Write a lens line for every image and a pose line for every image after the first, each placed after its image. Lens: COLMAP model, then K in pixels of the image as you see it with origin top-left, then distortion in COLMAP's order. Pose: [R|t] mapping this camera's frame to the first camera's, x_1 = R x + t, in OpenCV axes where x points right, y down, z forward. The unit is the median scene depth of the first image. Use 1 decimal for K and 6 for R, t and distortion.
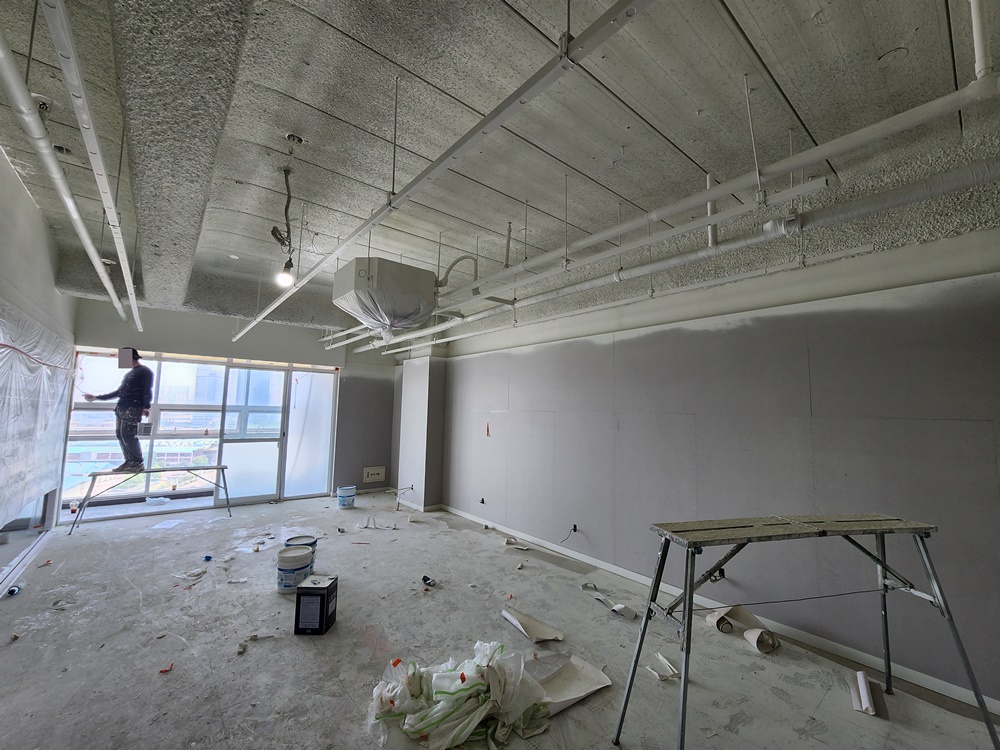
lens RADIAL K [[407.5, 0, 505.4], [0, 407.5, 372.8], [0, 0, 1]] dist [0.002697, 0.000484]
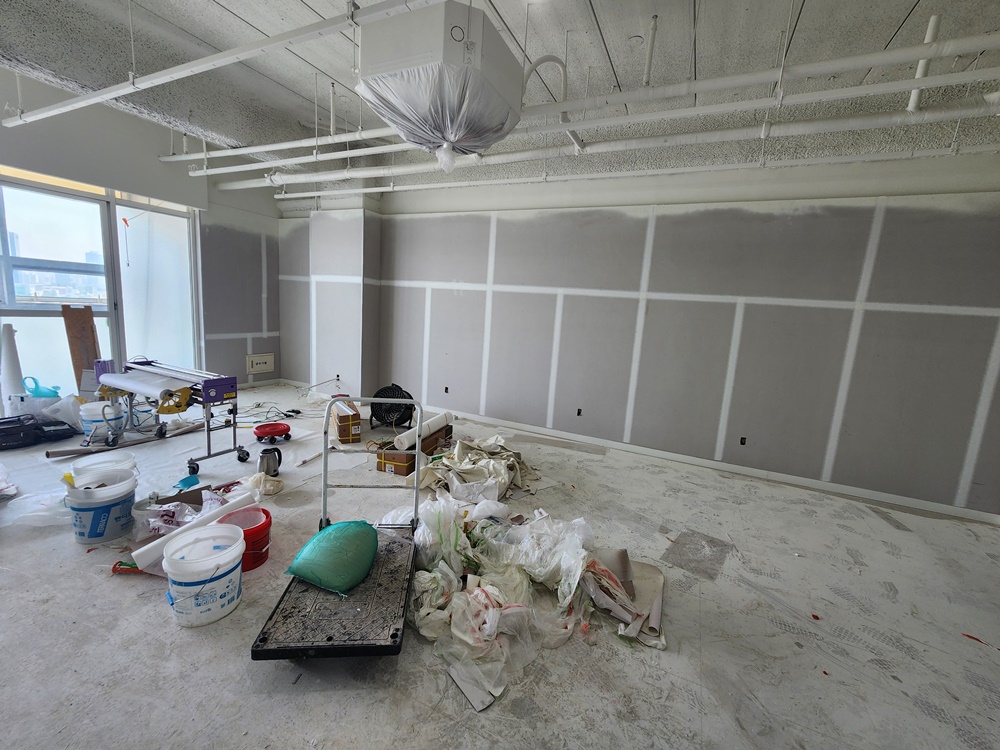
lens RADIAL K [[407.5, 0, 502.9], [0, 407.5, 368.1], [0, 0, 1]] dist [0.002697, 0.000484]
pose [[0.908193, -0.024896, 0.417811, -0.285133], [-0.085548, 0.966115, 0.243522, 0.038526], [-0.409716, -0.256908, 0.875289, 0.172079]]
